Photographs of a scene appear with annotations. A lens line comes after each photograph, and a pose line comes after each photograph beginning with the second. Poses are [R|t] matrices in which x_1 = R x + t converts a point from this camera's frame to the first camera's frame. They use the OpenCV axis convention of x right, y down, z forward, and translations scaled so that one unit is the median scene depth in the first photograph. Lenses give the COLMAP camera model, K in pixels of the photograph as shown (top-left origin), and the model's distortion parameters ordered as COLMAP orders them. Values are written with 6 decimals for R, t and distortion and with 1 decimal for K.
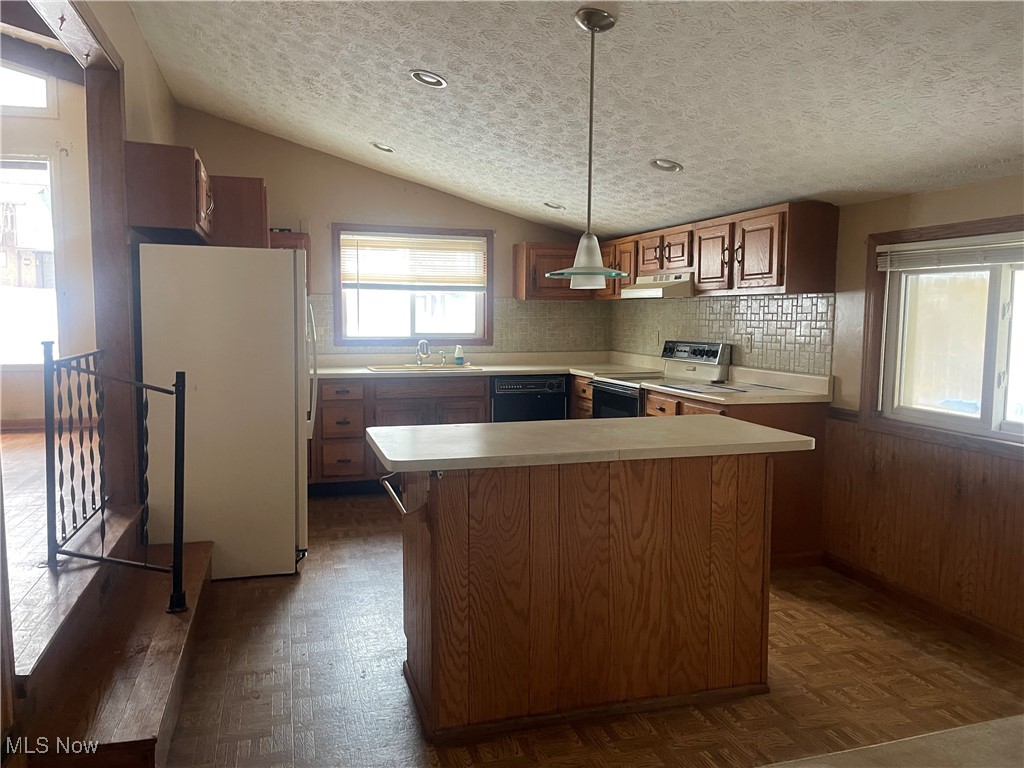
lens RADIAL K [[771.7, 0, 501.1], [0, 771.7, 377.8], [0, 0, 1]] dist [0.079039, -0.095921]
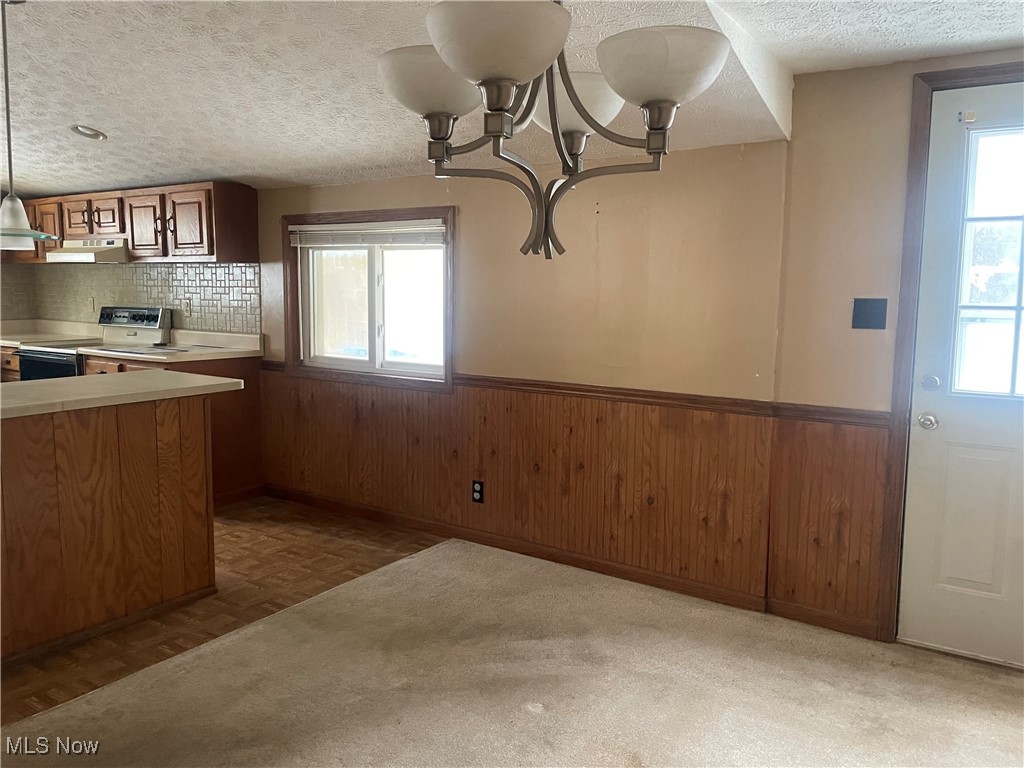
lens RADIAL K [[771.7, 0, 520.8], [0, 771.7, 378.2], [0, 0, 1]] dist [0.079039, -0.095921]
pose [[0.765225, -0.068648, 0.640092, -0.048072], [0.045547, 0.997580, 0.052535, 0.028726], [-0.642149, -0.011047, 0.766500, -0.216530]]
